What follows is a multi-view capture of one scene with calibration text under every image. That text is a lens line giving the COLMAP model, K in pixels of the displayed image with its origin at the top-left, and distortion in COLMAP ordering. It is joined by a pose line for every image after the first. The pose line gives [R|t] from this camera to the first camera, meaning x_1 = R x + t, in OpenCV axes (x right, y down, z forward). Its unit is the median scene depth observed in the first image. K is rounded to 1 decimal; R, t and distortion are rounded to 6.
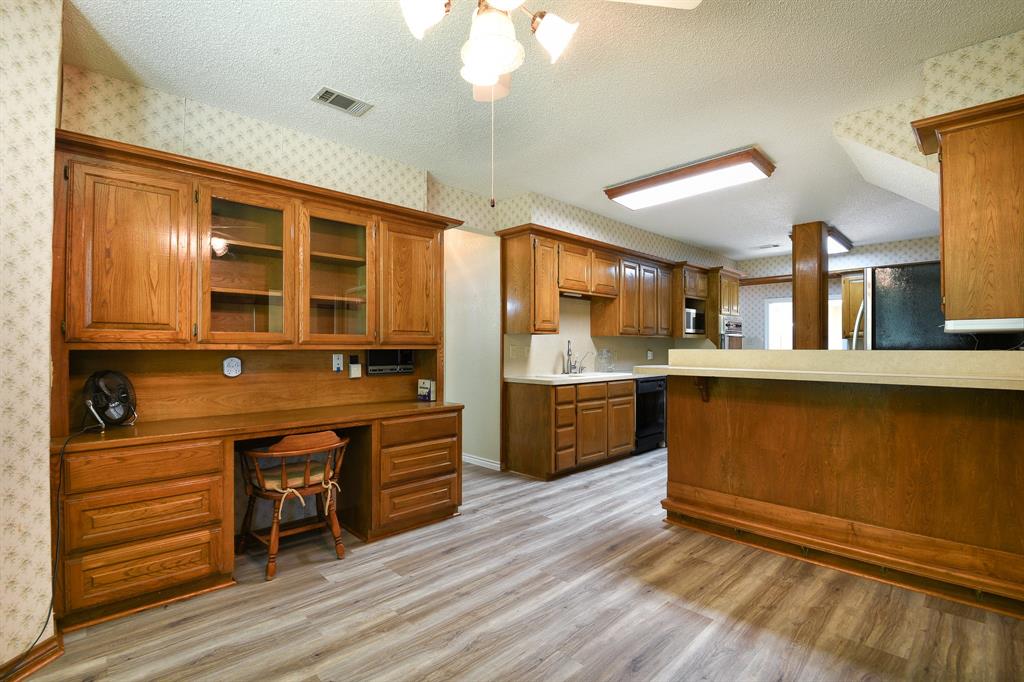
lens RADIAL K [[470.6, 0, 507.6], [0, 470.6, 345.9], [0, 0, 1]] dist [-0.009409, -0.008332]
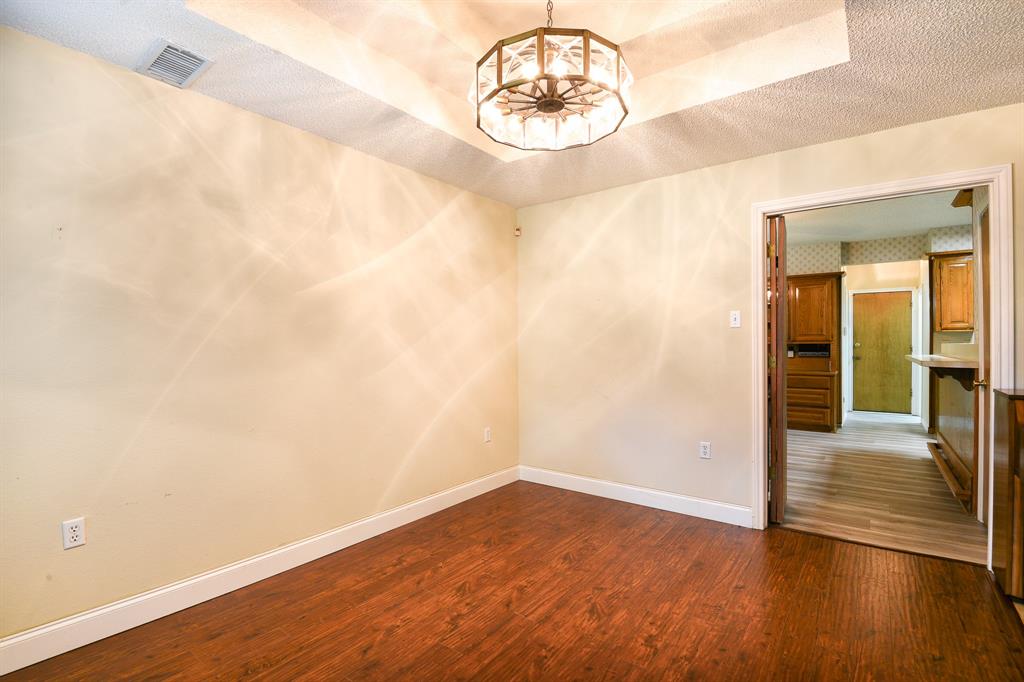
lens RADIAL K [[470.6, 0, 515.9], [0, 470.6, 341.9], [0, 0, 1]] dist [-0.009409, -0.008332]
pose [[0.155083, -0.003869, -0.987894, 1.558487], [0.005892, 0.999978, -0.002991, -0.001552], [0.987884, -0.005357, 0.155102, -0.532392]]
